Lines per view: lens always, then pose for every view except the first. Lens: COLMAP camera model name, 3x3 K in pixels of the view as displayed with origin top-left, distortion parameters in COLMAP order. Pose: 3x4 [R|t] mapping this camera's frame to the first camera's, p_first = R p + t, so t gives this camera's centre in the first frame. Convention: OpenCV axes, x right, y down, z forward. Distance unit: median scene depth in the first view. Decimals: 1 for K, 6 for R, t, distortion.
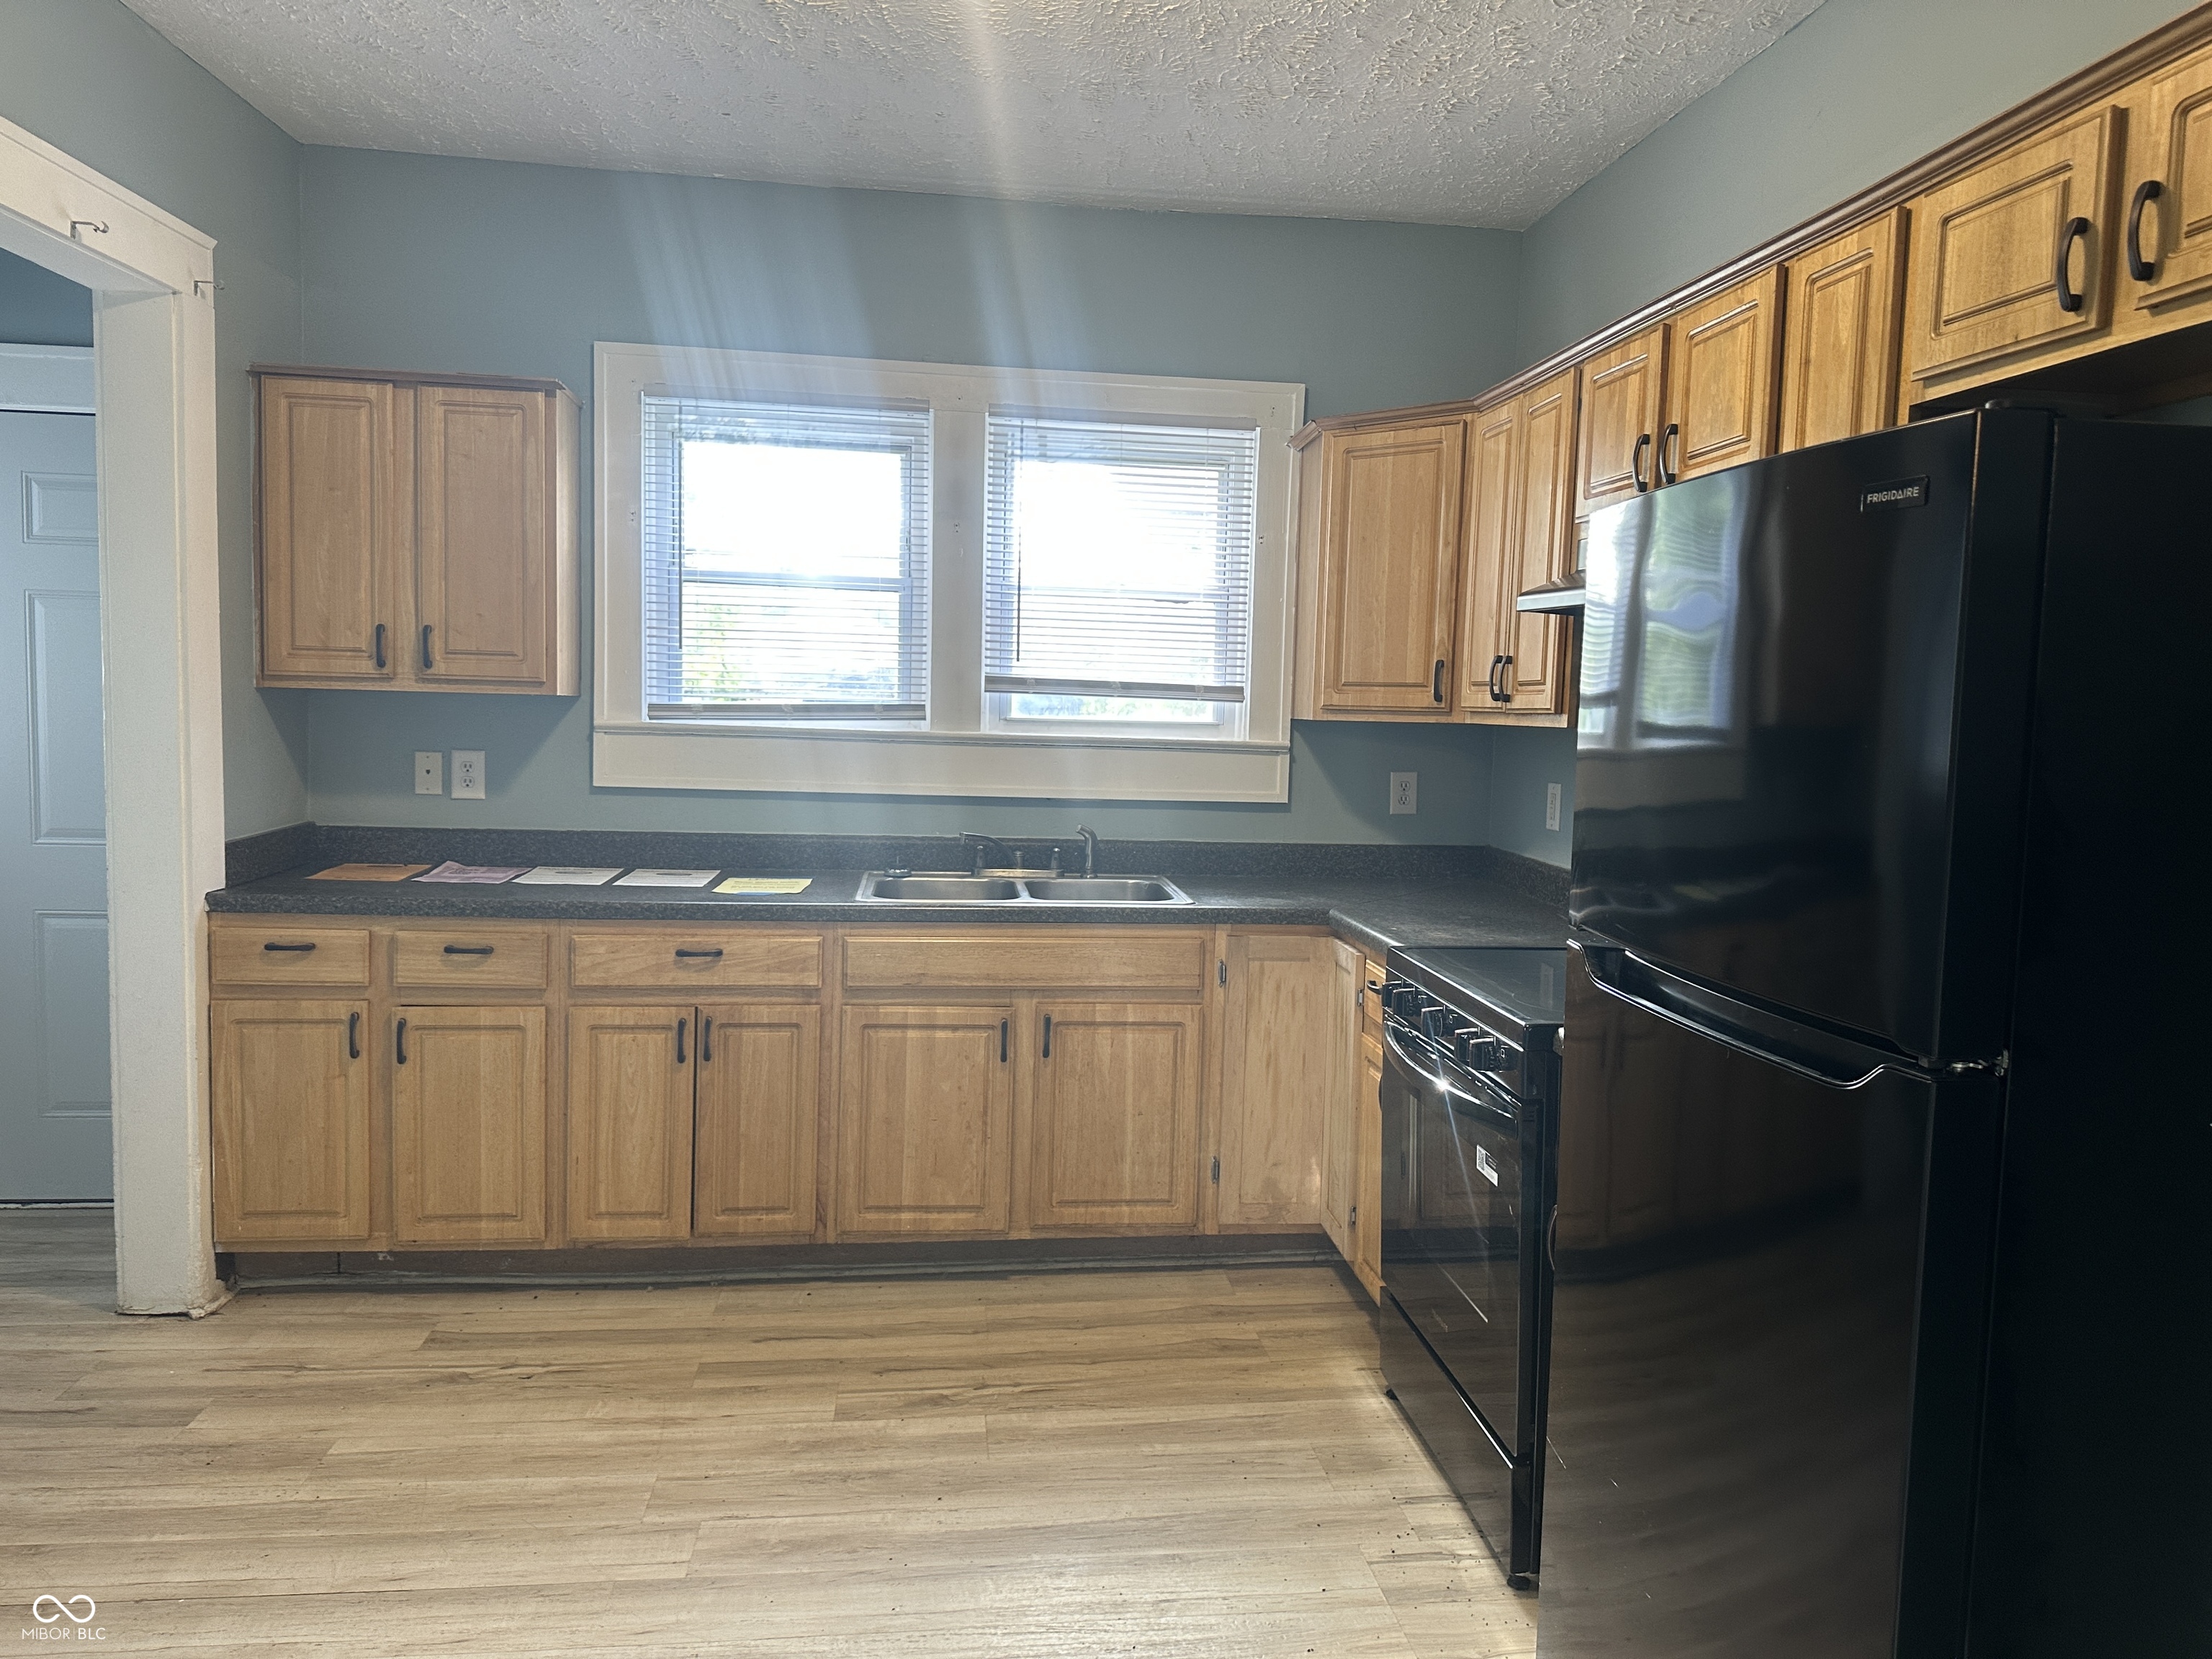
lens RADIAL K [[1548.0, 0, 1112.4], [0, 1548.0, 821.1], [0, 0, 1]] dist [0.126696, -0.169234]
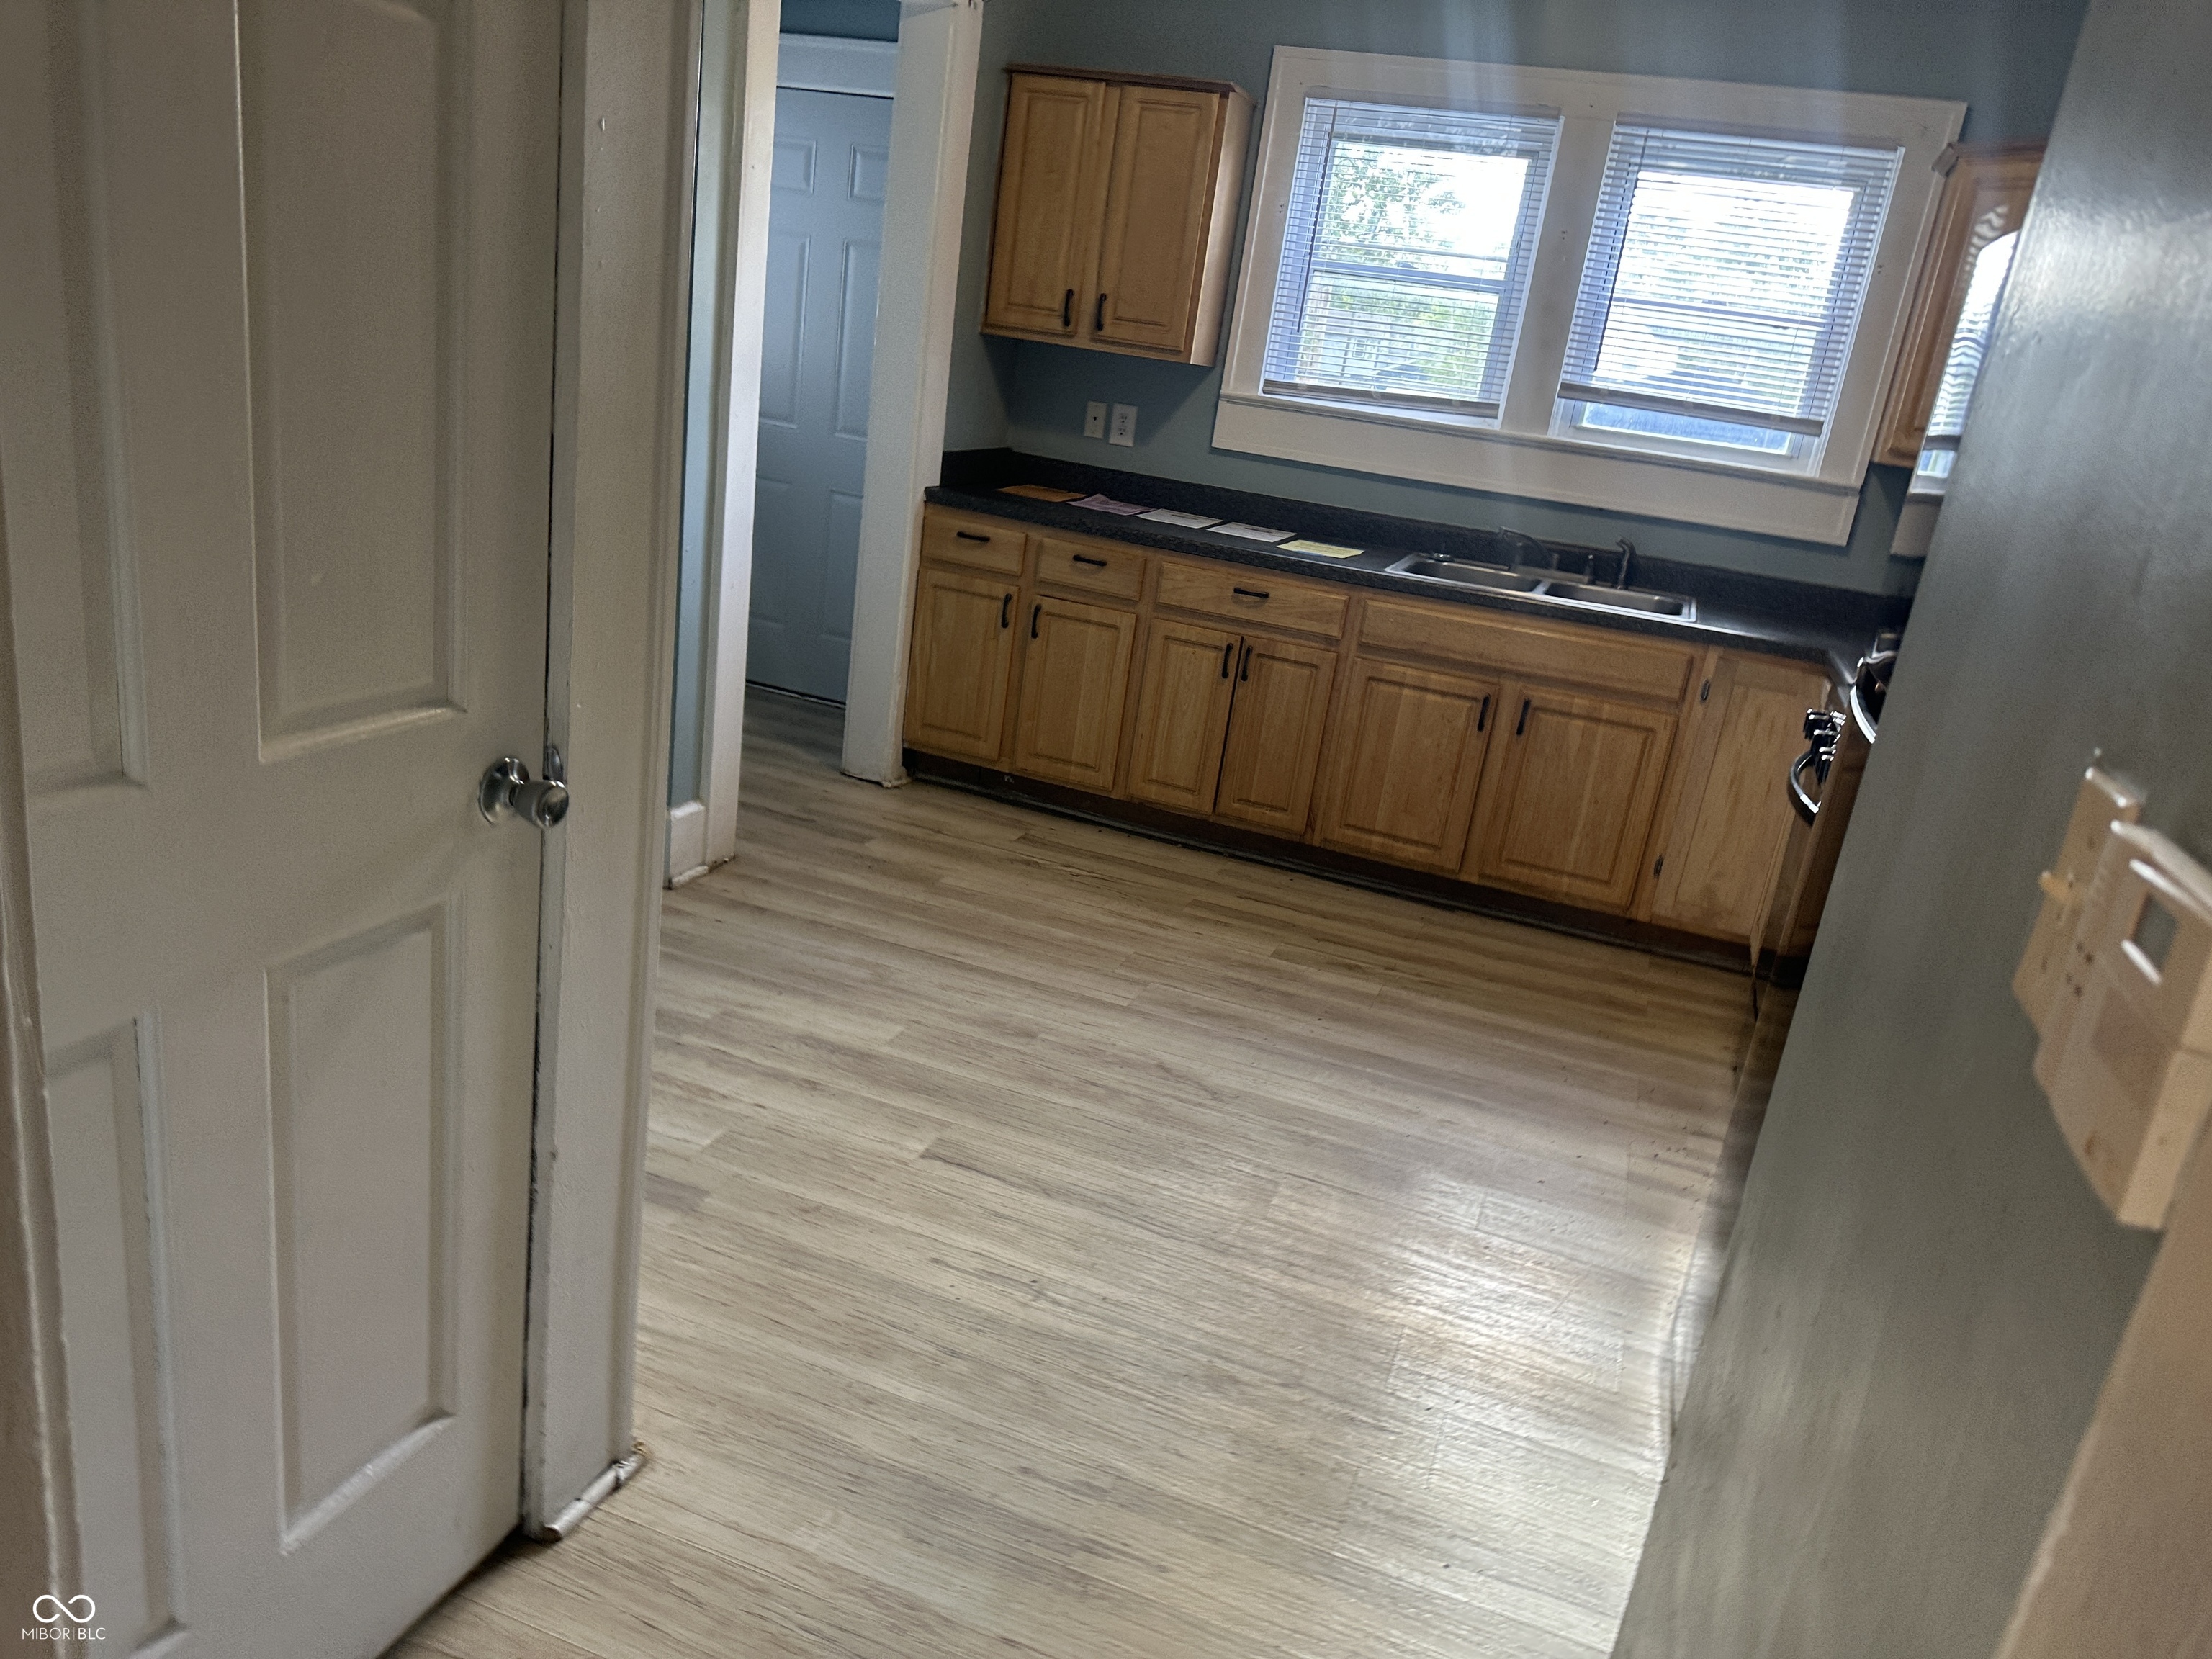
lens RADIAL K [[1548.0, 0, 1112.4], [0, 1548.0, 821.1], [0, 0, 1]] dist [0.126696, -0.169234]
pose [[0.888965, 0.222062, -0.400536, 0.164695], [-0.145743, 0.966285, 0.212254, 0.014473], [0.434166, -0.130311, 0.891358, -0.157814]]
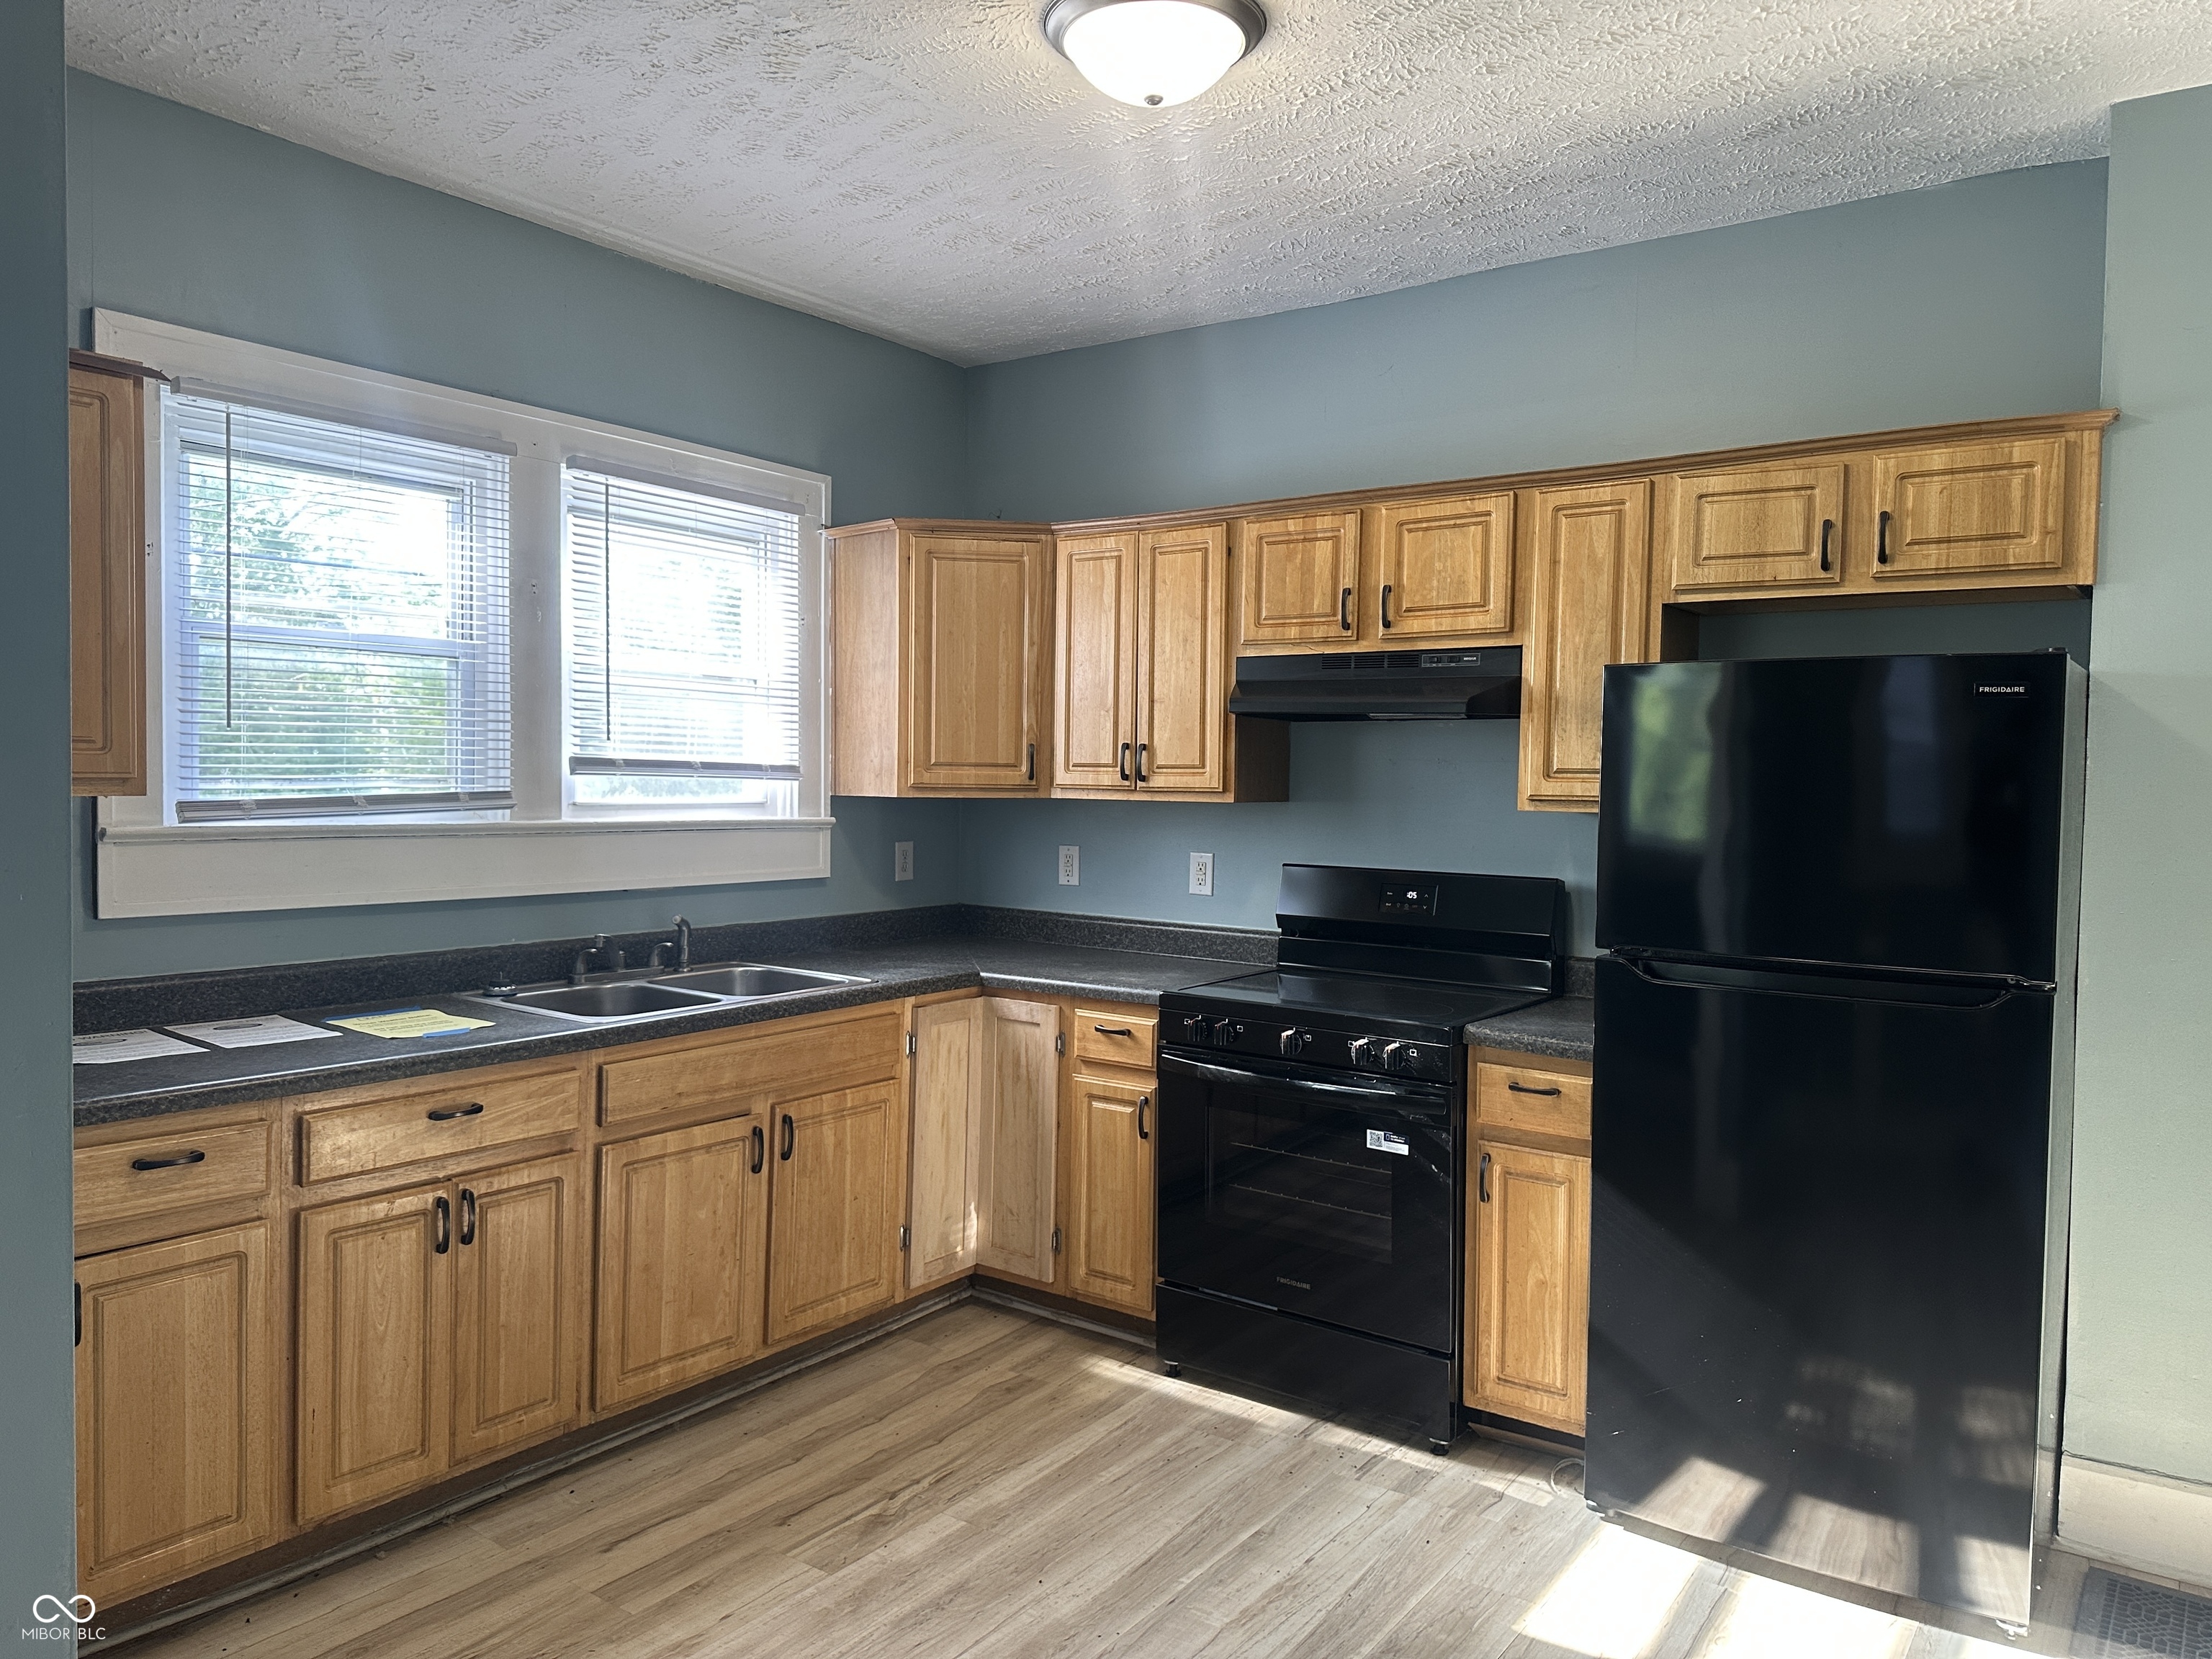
lens RADIAL K [[1548.0, 0, 1112.4], [0, 1548.0, 821.1], [0, 0, 1]] dist [0.126696, -0.169234]
pose [[0.684160, -0.039164, 0.728280, -0.600119], [0.060370, 0.998171, -0.003035, -0.040727], [-0.726829, 0.046042, 0.685273, 0.183904]]
